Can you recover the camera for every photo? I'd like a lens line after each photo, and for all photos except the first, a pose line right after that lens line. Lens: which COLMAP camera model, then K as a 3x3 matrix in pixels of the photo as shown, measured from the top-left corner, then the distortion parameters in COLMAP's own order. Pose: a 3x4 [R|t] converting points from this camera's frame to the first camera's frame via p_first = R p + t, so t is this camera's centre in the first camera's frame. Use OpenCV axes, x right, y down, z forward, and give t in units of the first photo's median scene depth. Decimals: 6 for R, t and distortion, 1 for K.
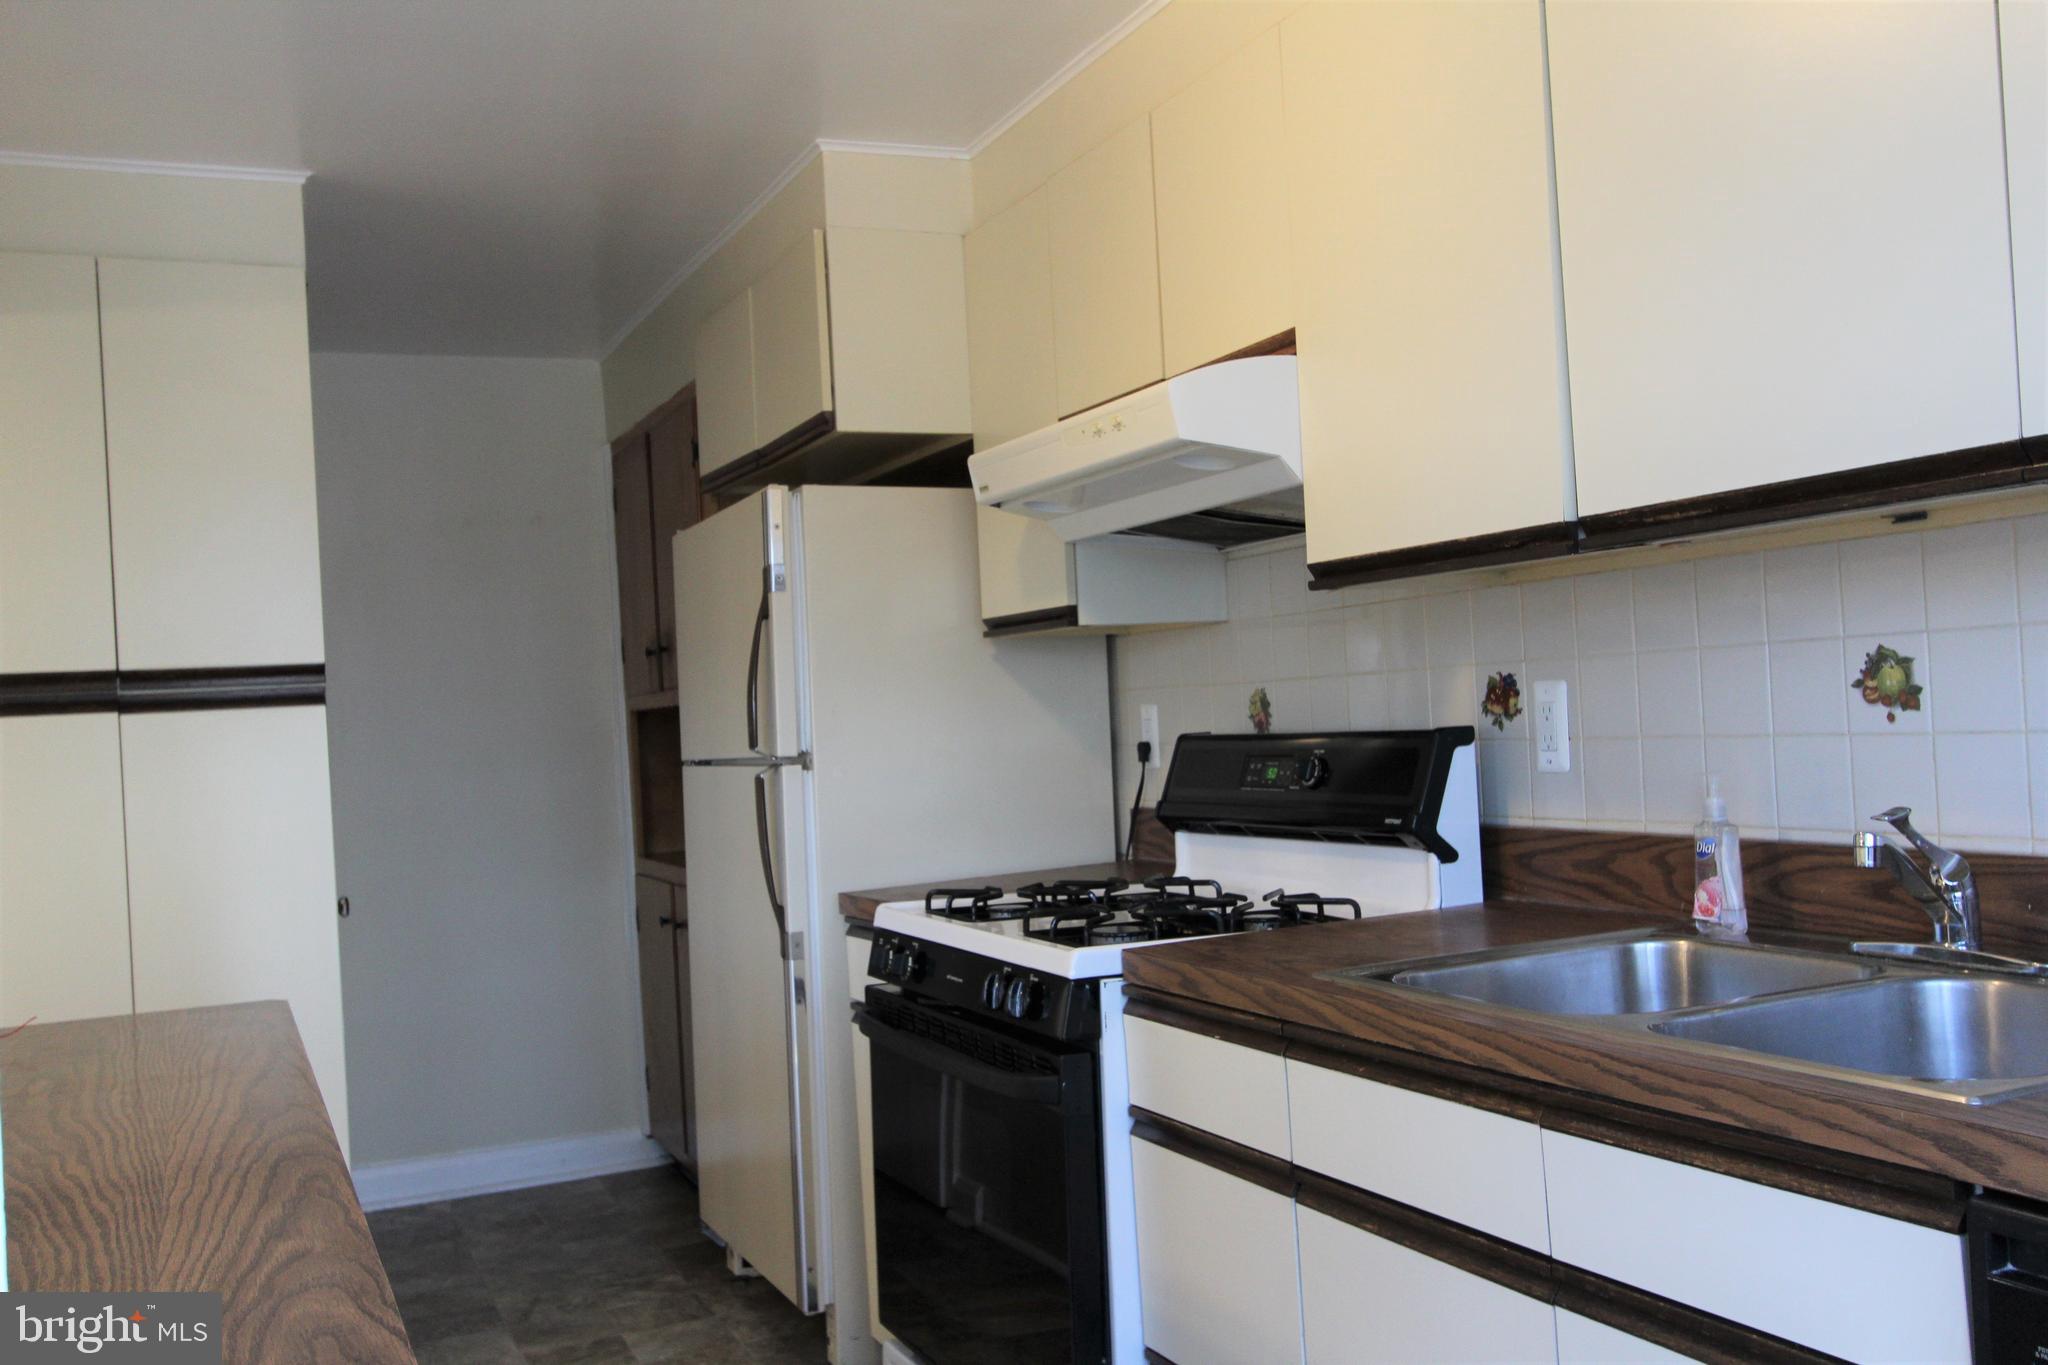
lens RADIAL K [[1832.5, 0, 1025.9], [0, 1832.5, 685.3], [0, 0, 1]] dist [0.005647, 0.005323]
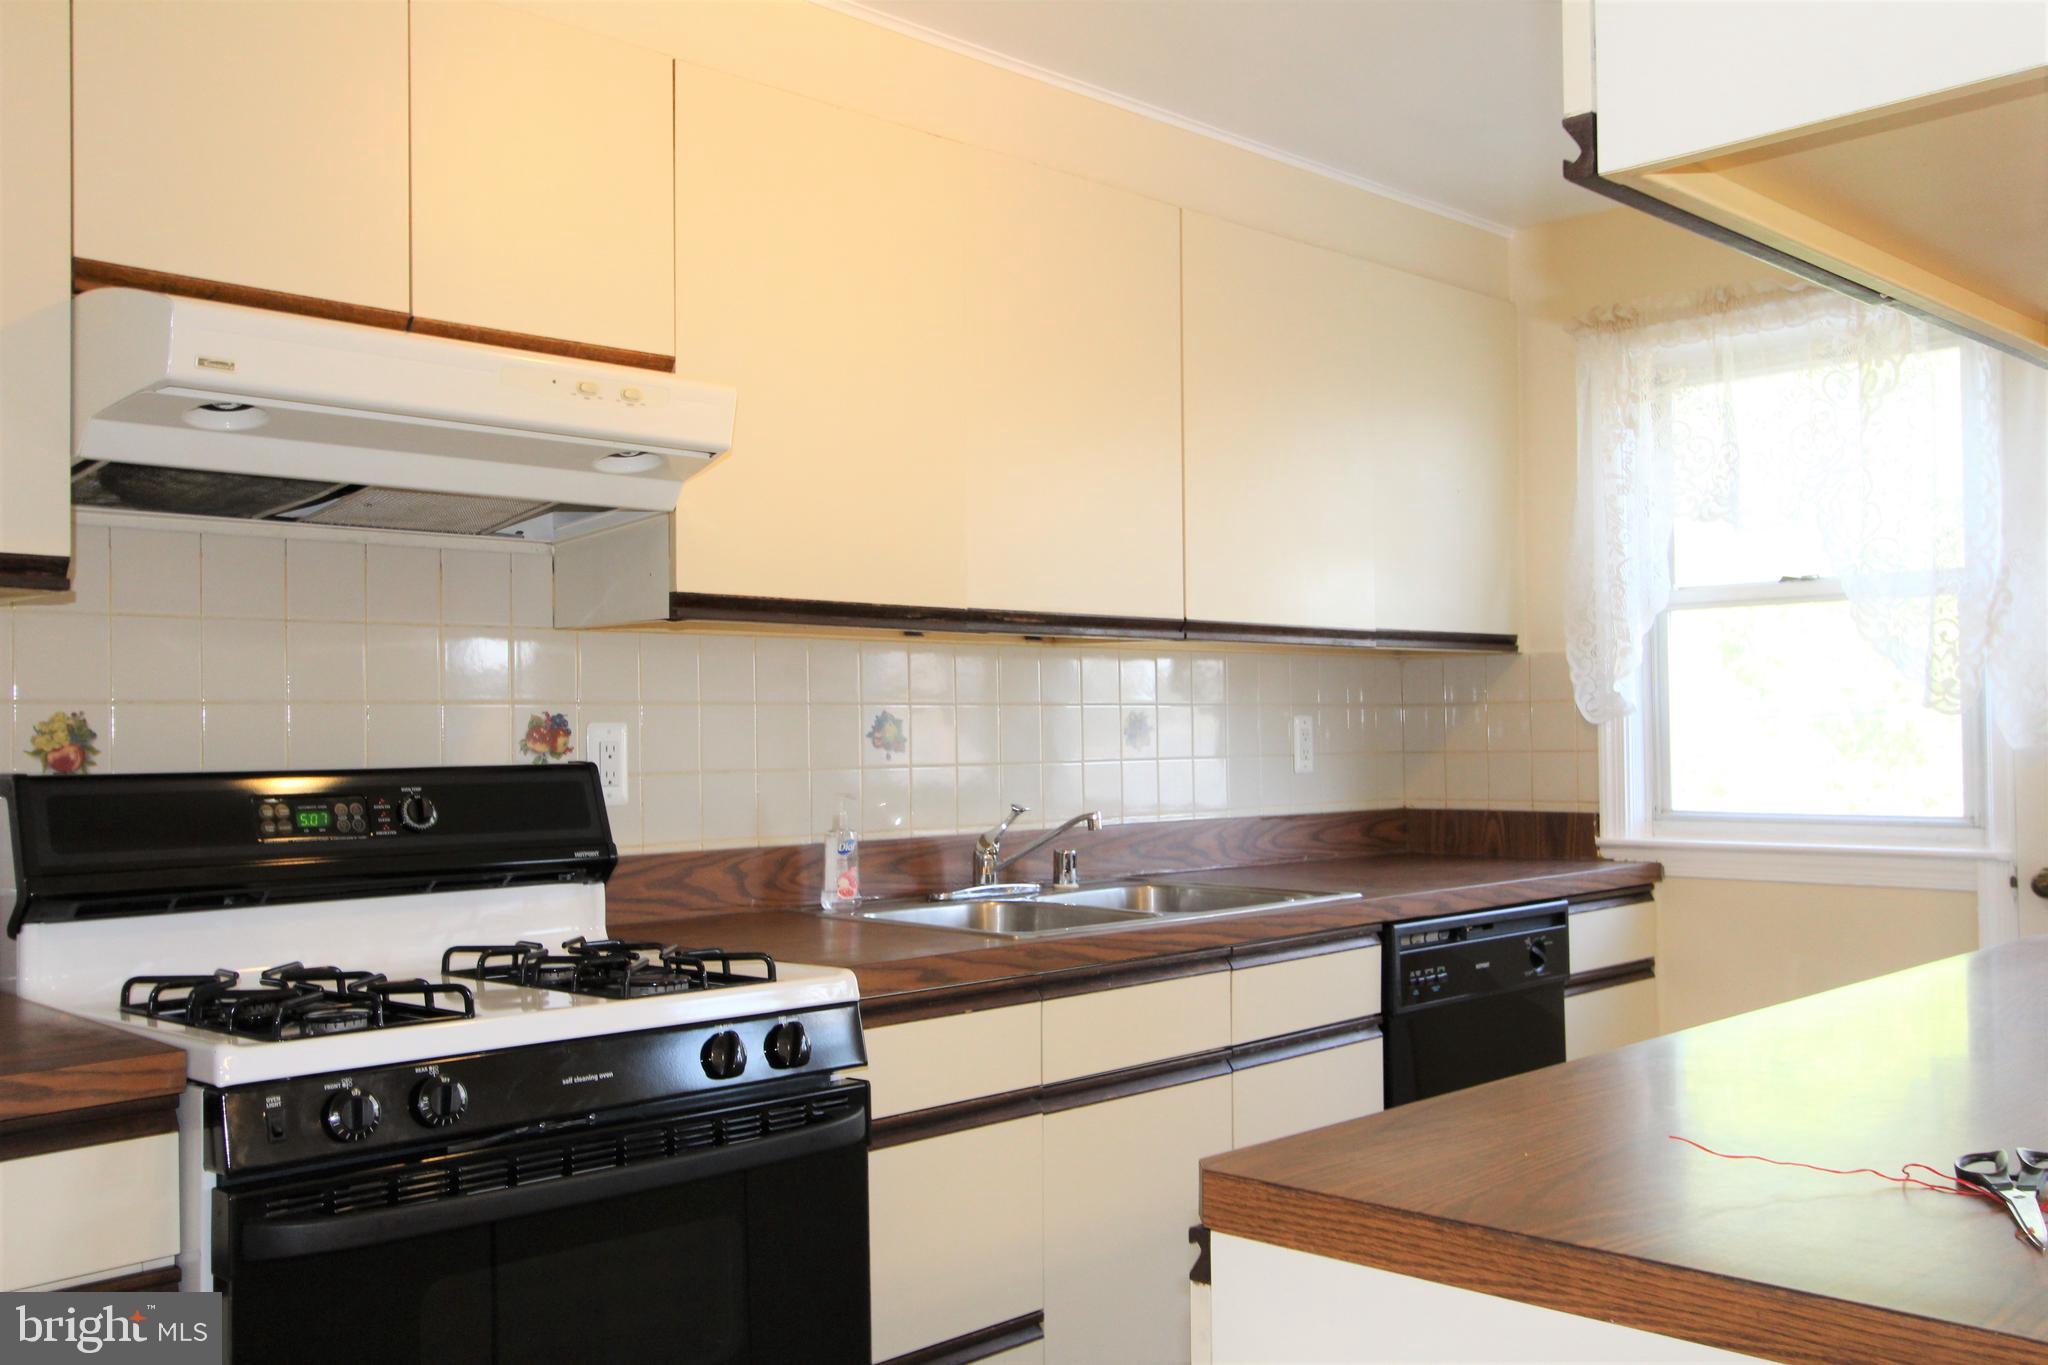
lens RADIAL K [[1832.5, 0, 1025.5], [0, 1832.5, 684.4], [0, 0, 1]] dist [0.005647, 0.005323]
pose [[-0.339243, 0.086538, 0.936710, -0.856612], [0.017916, 0.996173, -0.085543, 0.075332], [-0.940528, -0.012238, -0.339495, 1.165783]]
